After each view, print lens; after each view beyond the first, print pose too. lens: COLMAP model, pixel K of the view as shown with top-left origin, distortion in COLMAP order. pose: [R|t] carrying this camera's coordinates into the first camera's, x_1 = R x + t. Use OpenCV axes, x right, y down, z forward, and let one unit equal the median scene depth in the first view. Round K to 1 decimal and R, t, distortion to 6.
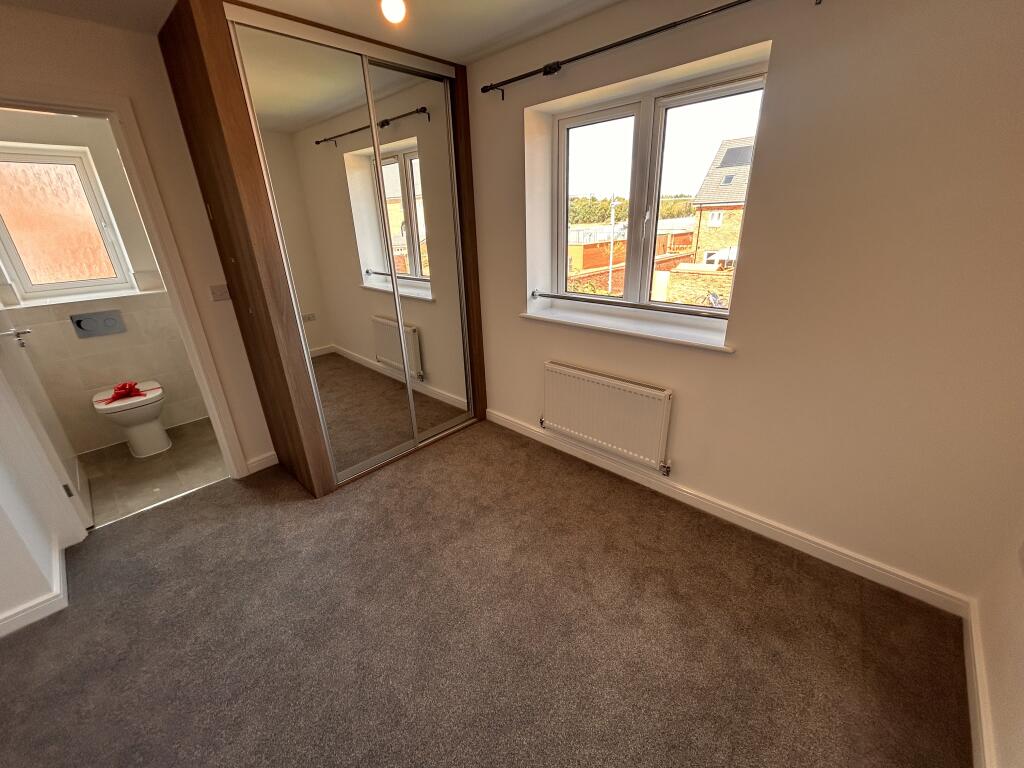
lens RADIAL K [[412.4, 0, 515.7], [0, 412.4, 383.6], [0, 0, 1]] dist [-0.001710, 0.001556]
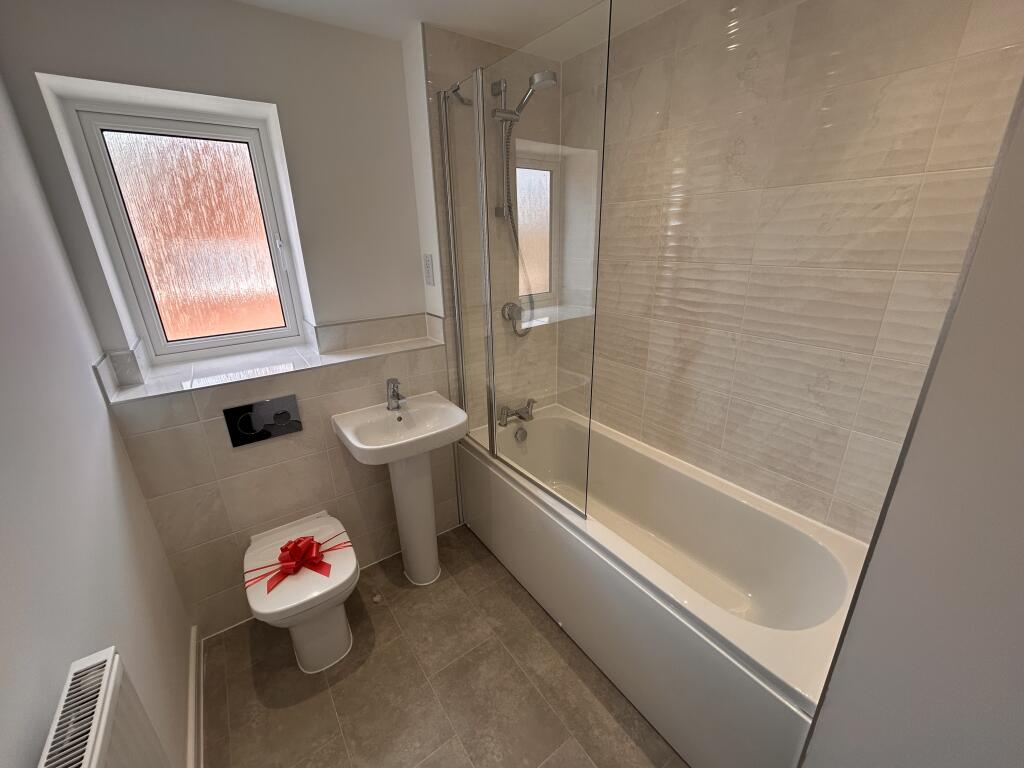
lens RADIAL K [[412.4, 0, 511.7], [0, 412.4, 387.6], [0, 0, 1]] dist [-0.001710, 0.001556]
pose [[0.983090, 0.066526, -0.170612, -0.284486], [-0.070435, 0.997372, -0.016953, -0.098870], [0.169035, 0.028684, 0.985193, 0.245042]]
